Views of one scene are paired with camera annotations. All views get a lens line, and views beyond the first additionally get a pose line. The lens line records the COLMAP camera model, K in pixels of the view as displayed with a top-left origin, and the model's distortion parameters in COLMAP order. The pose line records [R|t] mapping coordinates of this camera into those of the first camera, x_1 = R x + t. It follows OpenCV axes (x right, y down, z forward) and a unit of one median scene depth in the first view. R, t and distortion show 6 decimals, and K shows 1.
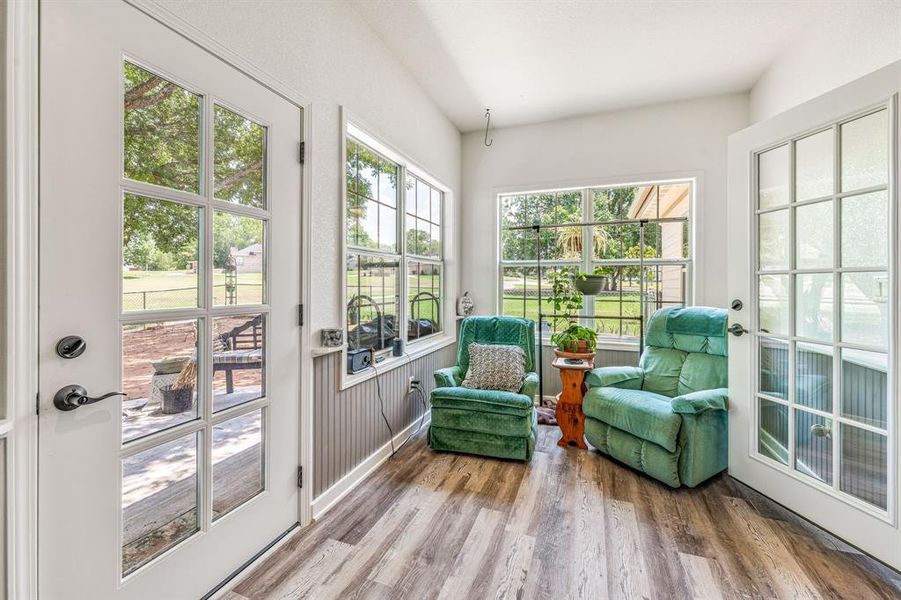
lens RADIAL K [[383.7, 0, 455.4], [0, 383.7, 287.5], [0, 0, 1]] dist [-0.001808, -0.000078]
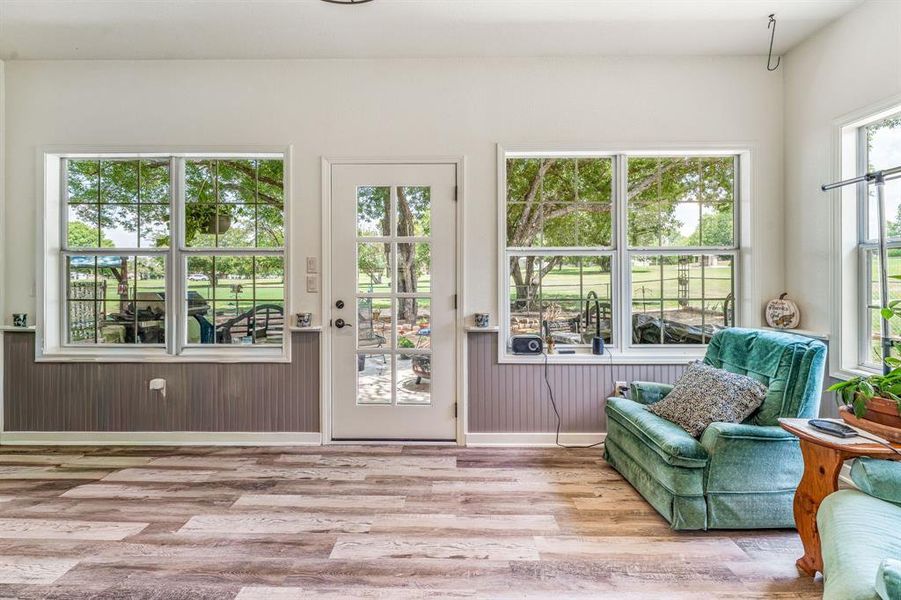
lens RADIAL K [[391.0, 0, 448.5], [0, 391.0, 278.4], [0, 0, 1]] dist [0.000180, 0.000080]
pose [[0.300824, 0.004545, -0.953669, 0.966925], [-0.007653, 0.999968, 0.002352, -0.020064], [0.953649, 0.006591, 0.300849, 0.474056]]
